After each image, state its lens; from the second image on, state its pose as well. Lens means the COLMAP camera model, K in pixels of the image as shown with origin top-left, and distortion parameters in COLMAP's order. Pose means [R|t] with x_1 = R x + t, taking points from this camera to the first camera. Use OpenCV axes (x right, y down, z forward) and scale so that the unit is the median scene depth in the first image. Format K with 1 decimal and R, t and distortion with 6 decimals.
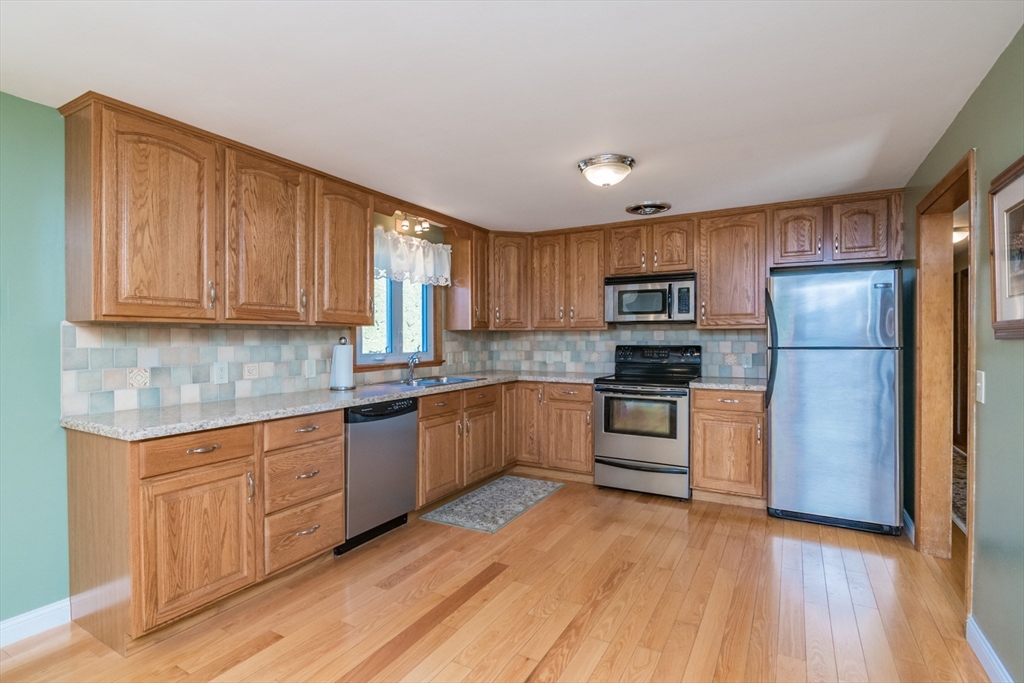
lens RADIAL K [[501.1, 0, 509.1], [0, 501.1, 336.5], [0, 0, 1]] dist [-0.010152, -0.002623]
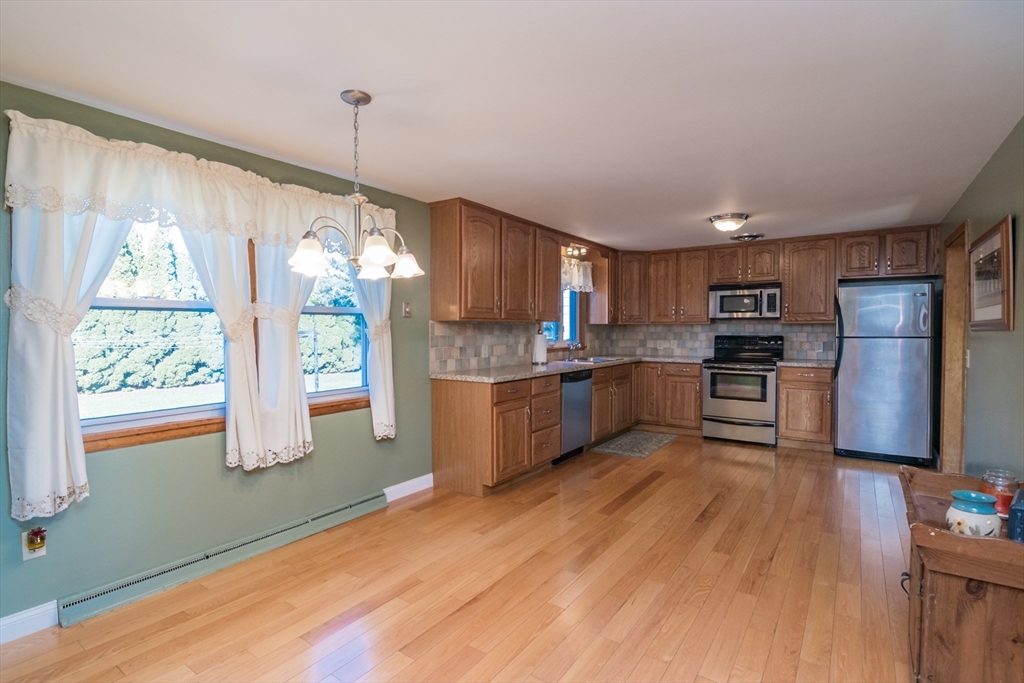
lens RADIAL K [[501.1, 0, 509.0], [0, 501.1, 338.3], [0, 0, 1]] dist [-0.010152, -0.002623]
pose [[0.995695, 0.002416, -0.092658, -0.283513], [-0.000584, 0.999804, 0.019794, -0.001479], [0.092688, -0.019655, 0.995501, -0.509407]]
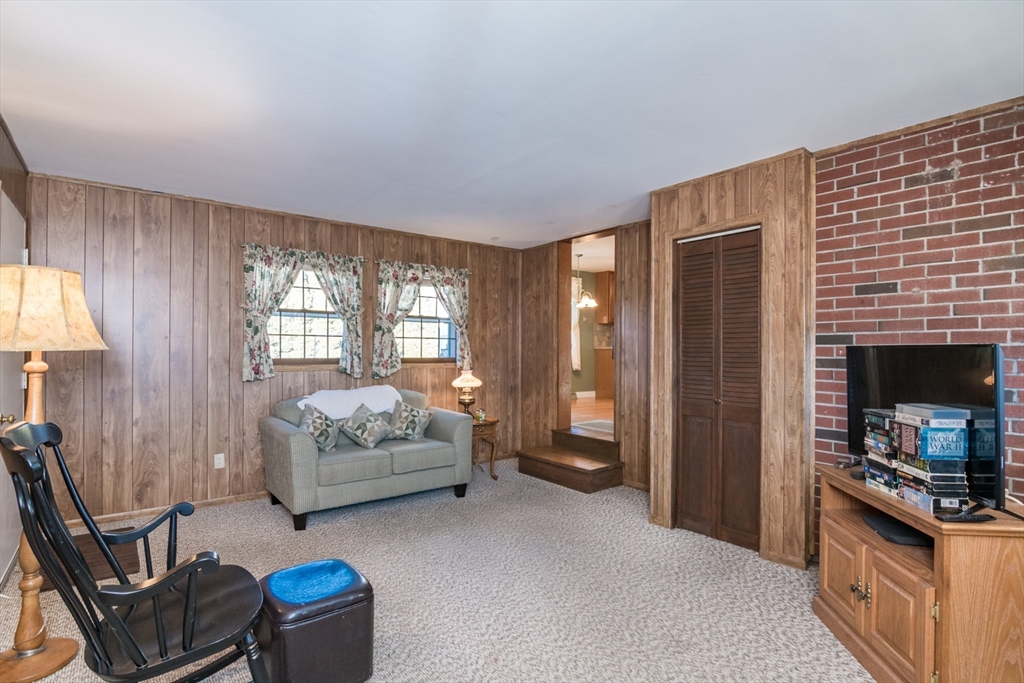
lens RADIAL K [[501.1, 0, 512.8], [0, 501.1, 346.1], [0, 0, 1]] dist [-0.010152, -0.002623]
pose [[0.926196, 0.008206, -0.376952, 0.038458], [-0.011321, 0.999918, -0.006050, 0.123213], [0.376872, 0.009871, 0.926213, -2.049919]]
